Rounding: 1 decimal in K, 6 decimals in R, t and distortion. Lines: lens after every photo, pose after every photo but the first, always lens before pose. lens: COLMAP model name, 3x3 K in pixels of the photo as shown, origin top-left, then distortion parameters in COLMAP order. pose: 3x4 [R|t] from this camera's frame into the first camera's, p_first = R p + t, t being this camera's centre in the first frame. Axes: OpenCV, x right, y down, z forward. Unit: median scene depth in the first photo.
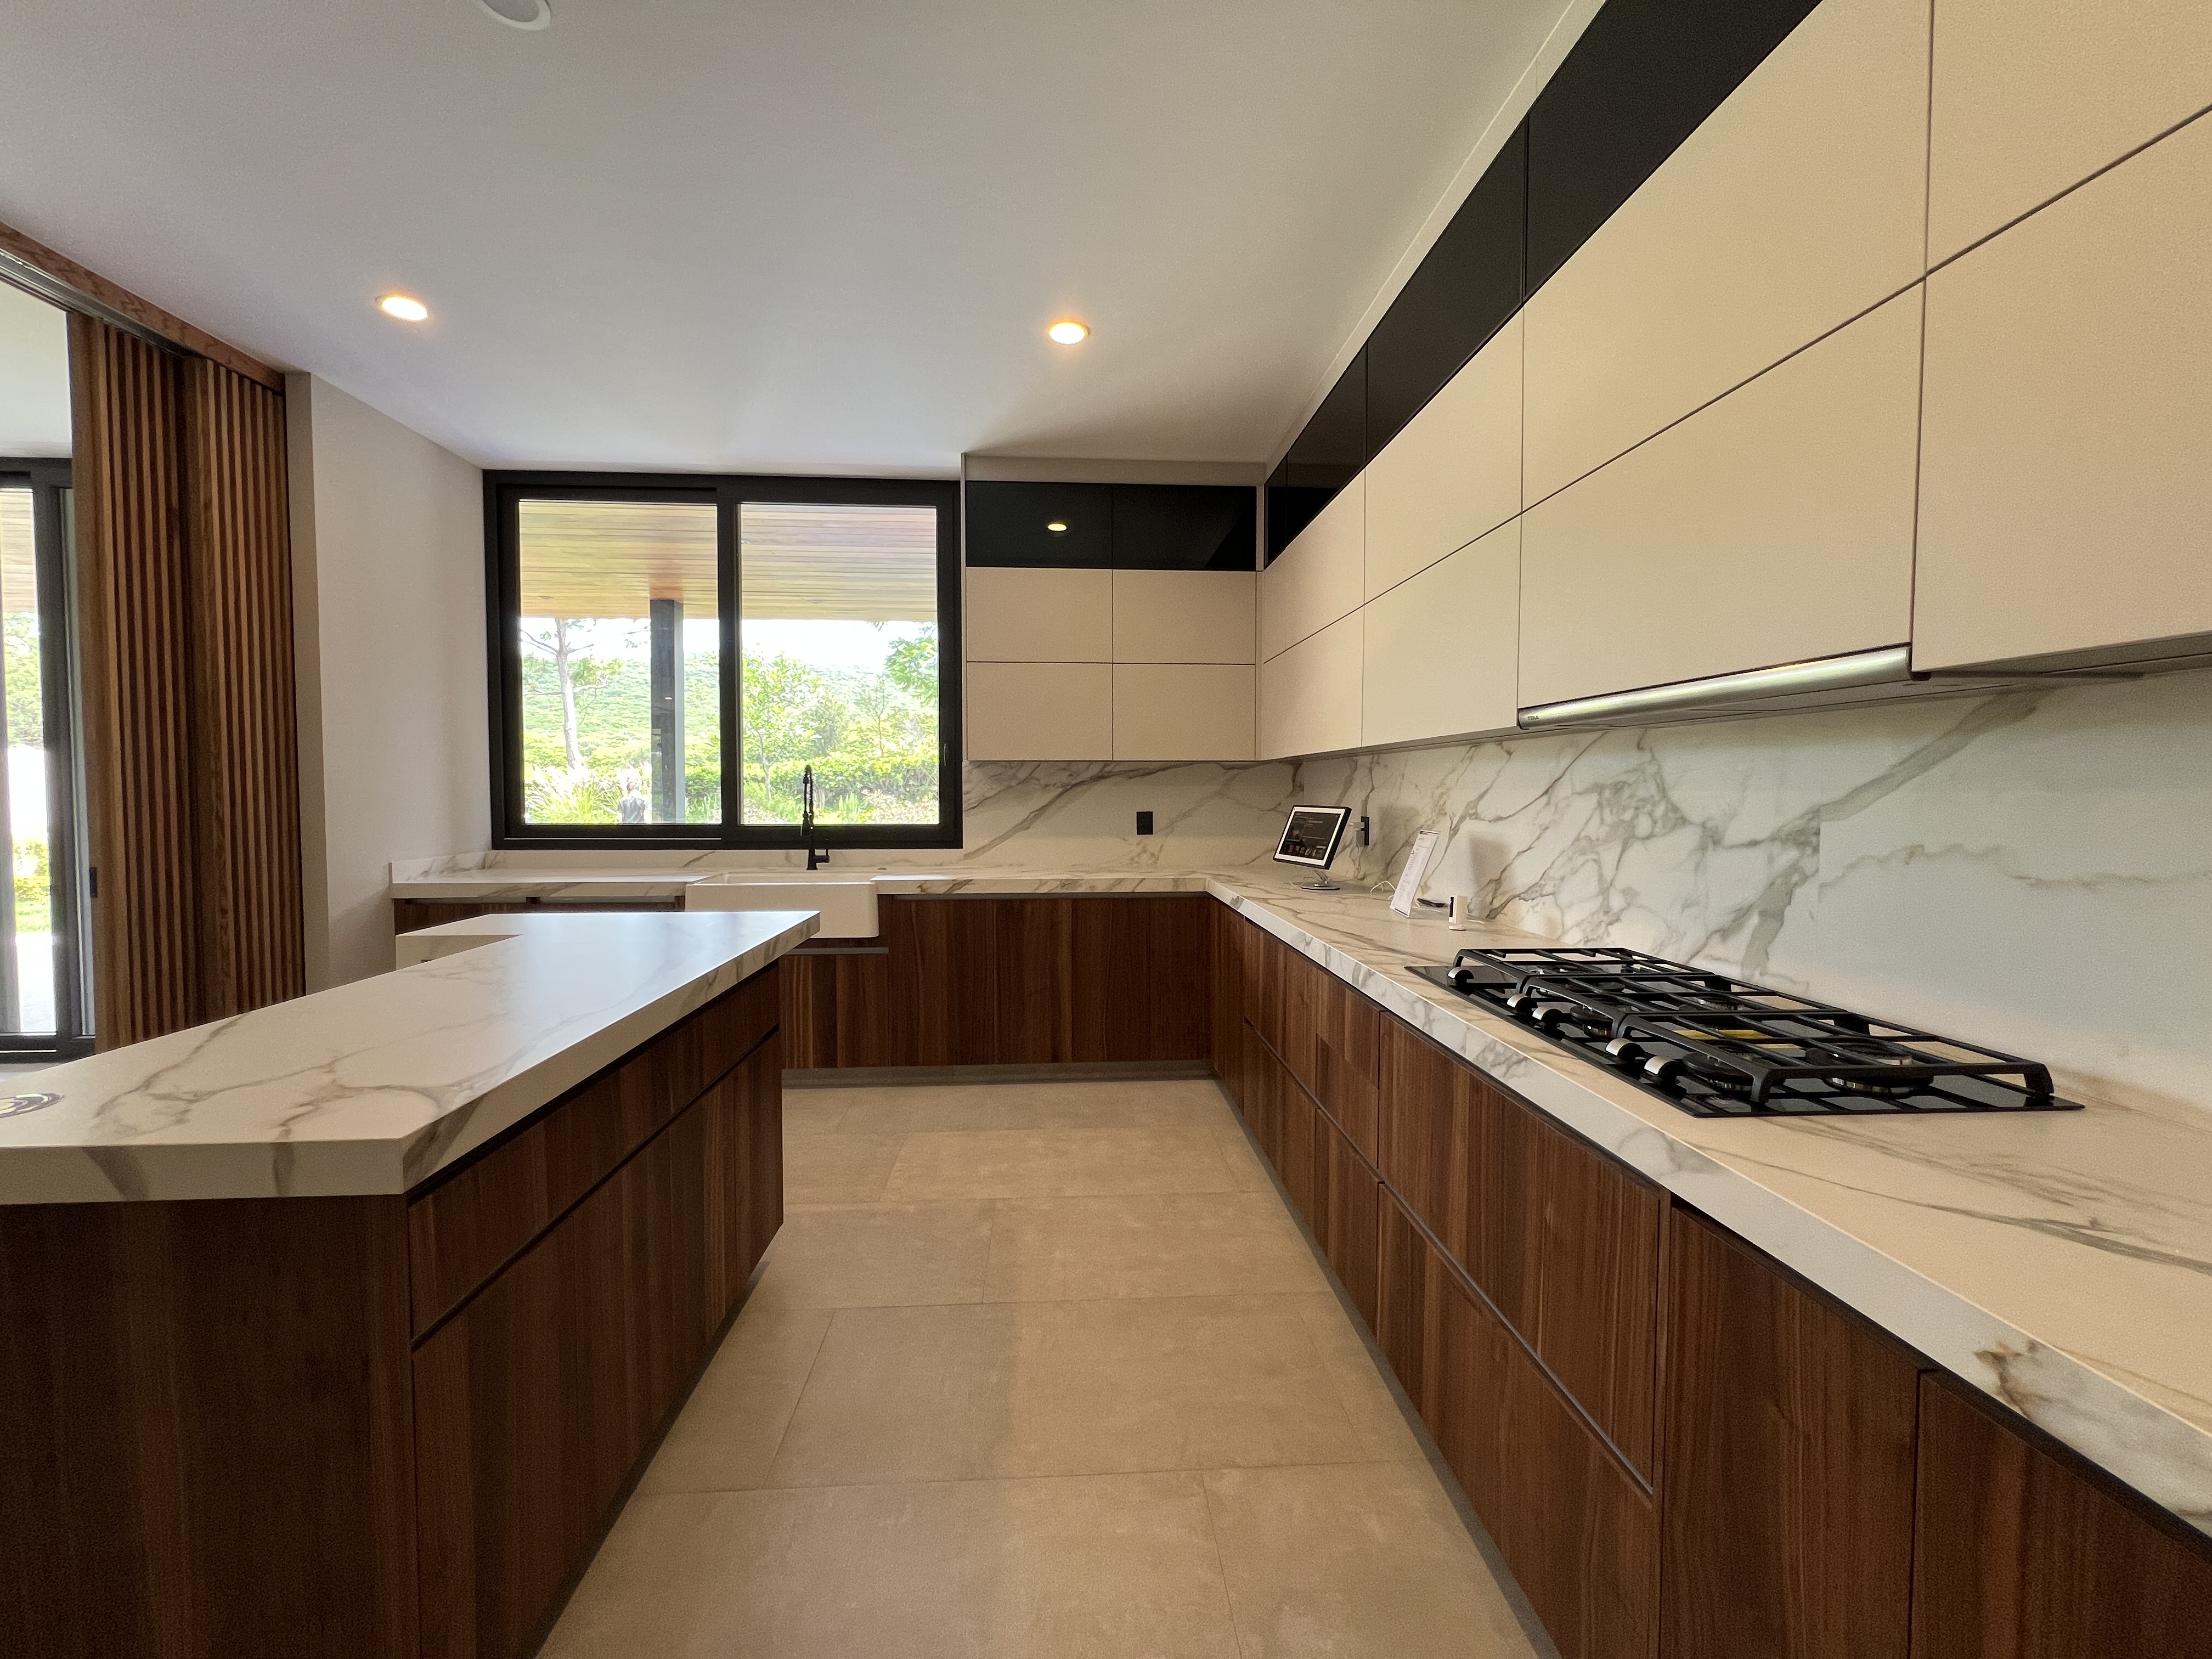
lens RADIAL K [[893.4, 0, 1108.2], [0, 893.4, 824.0], [0, 0, 1]] dist [0.006242, 0.000299]
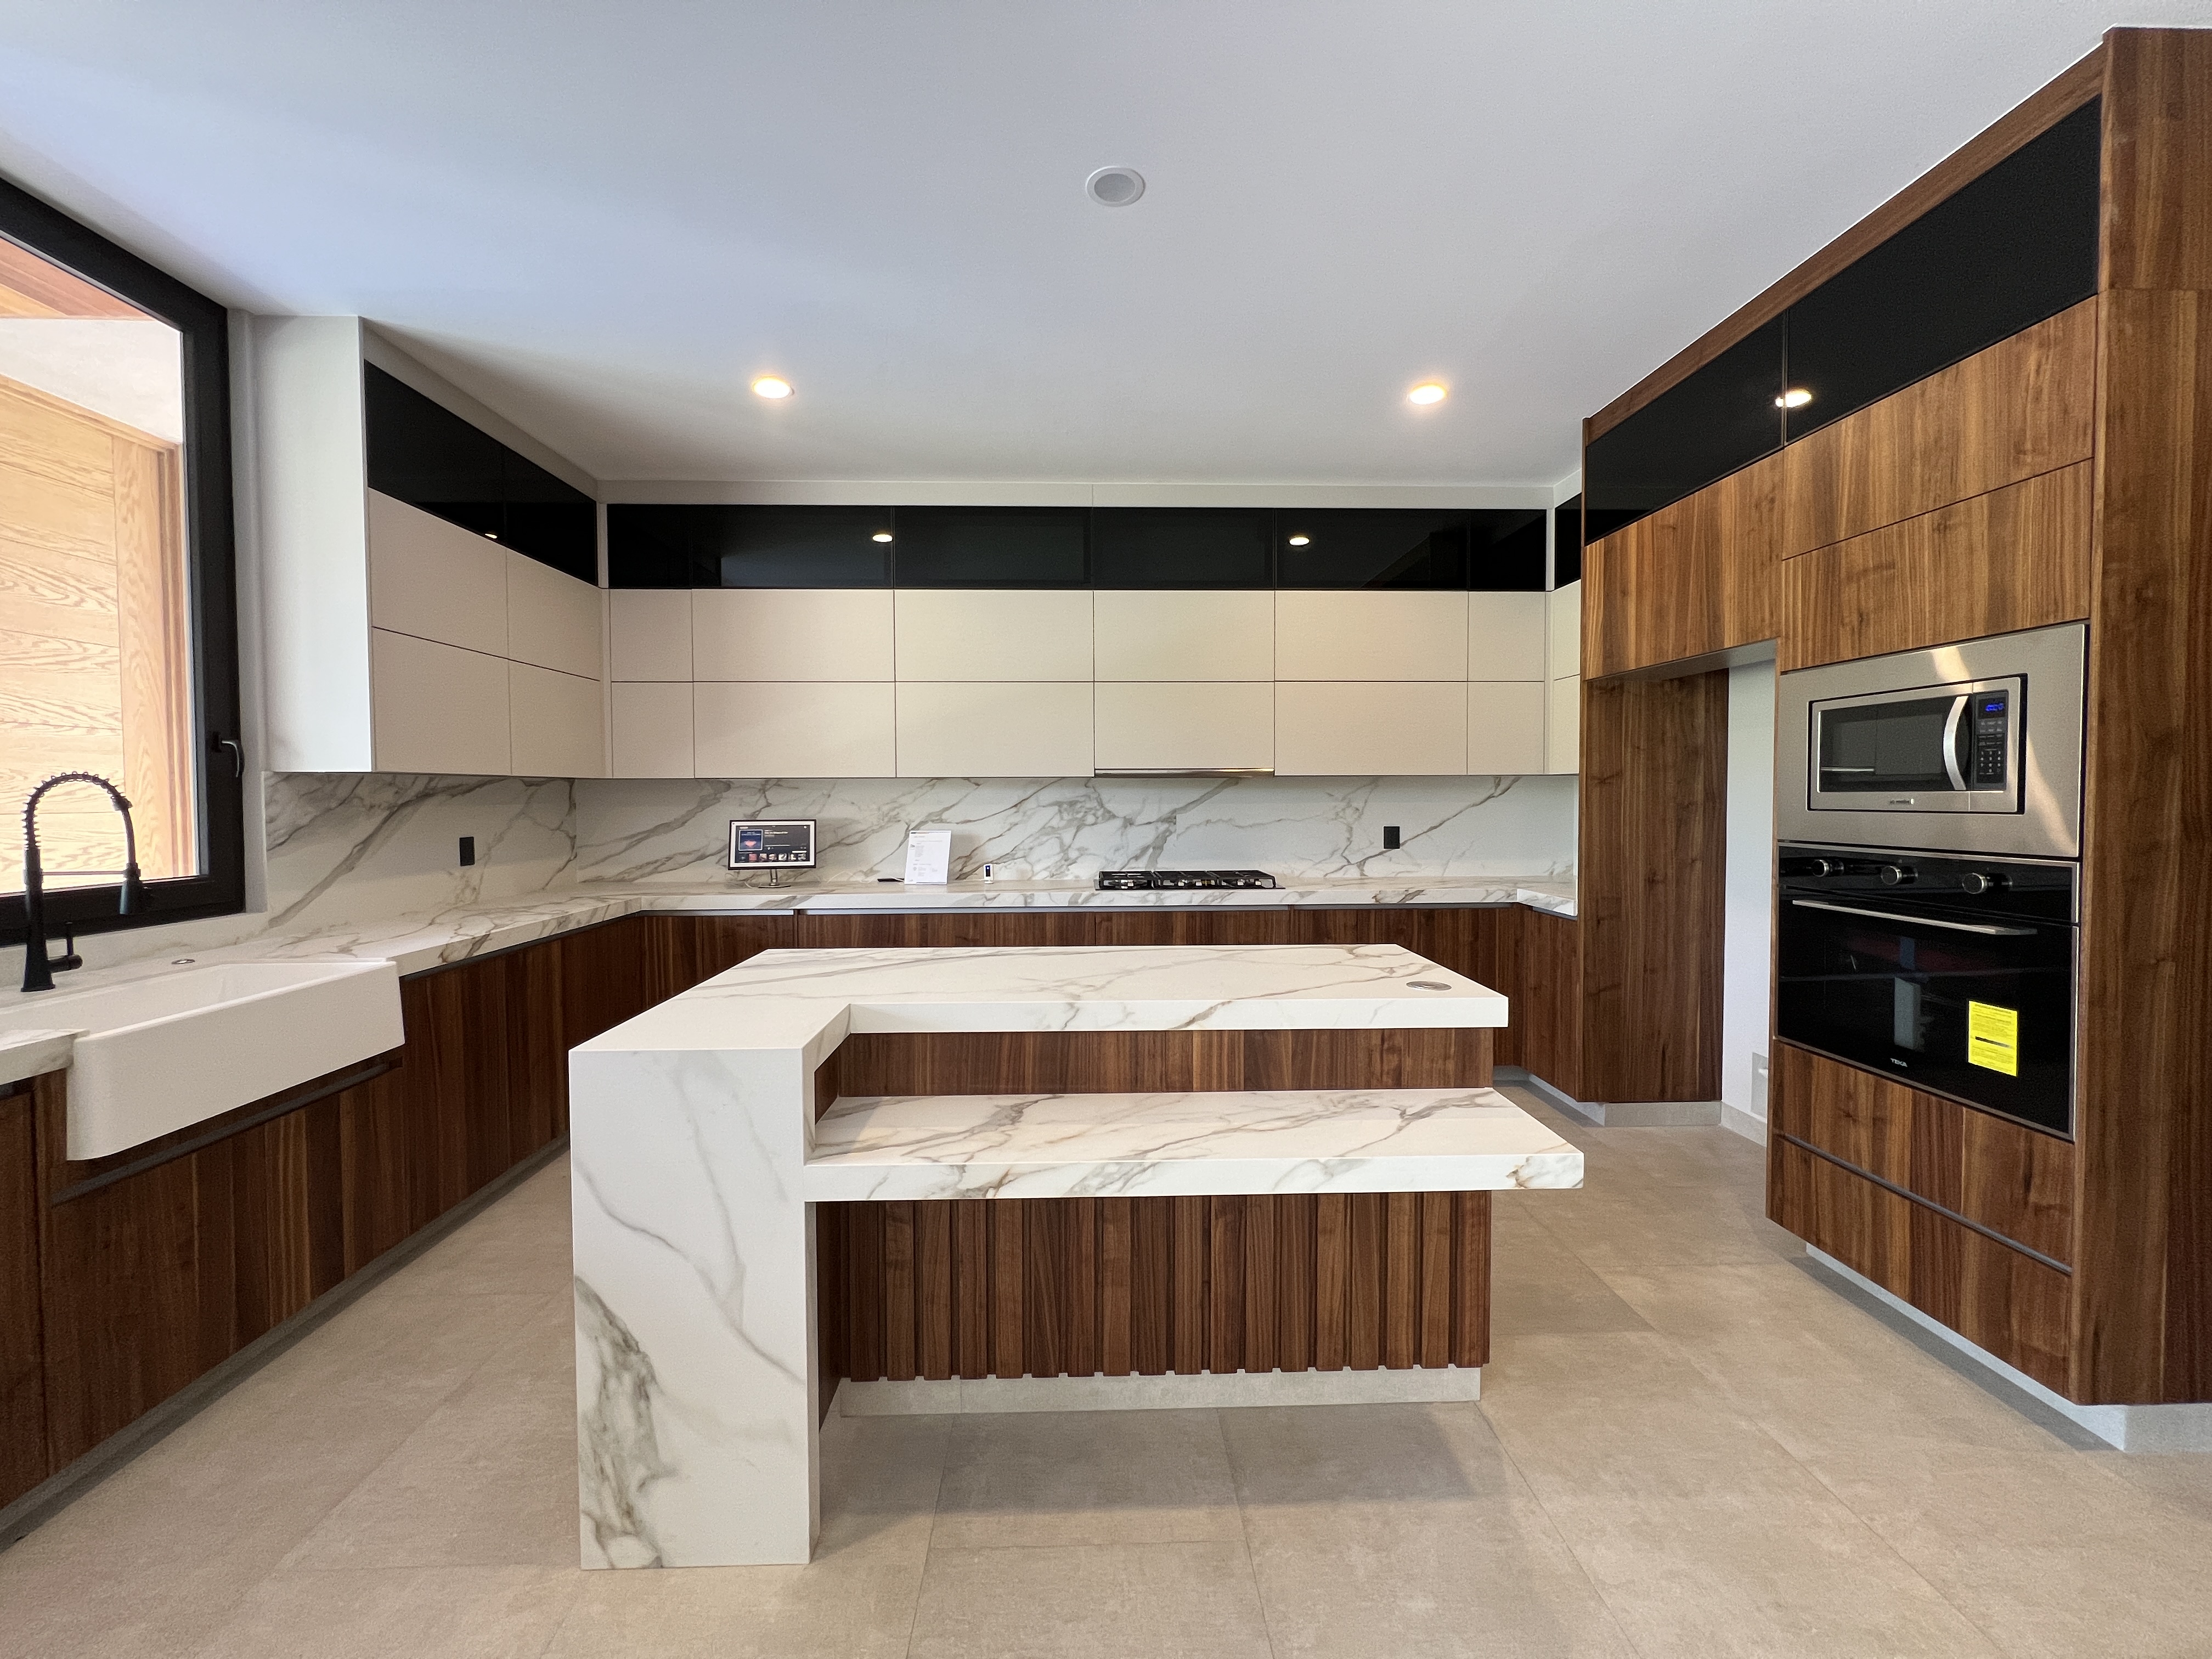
lens RADIAL K [[893.4, 0, 1108.3], [0, 893.4, 818.6], [0, 0, 1]] dist [0.006242, 0.000299]
pose [[0.022704, -0.026845, 0.999382, -0.881593], [0.044460, 0.998678, 0.025816, -0.029777], [-0.998753, 0.043846, 0.023867, 0.454668]]
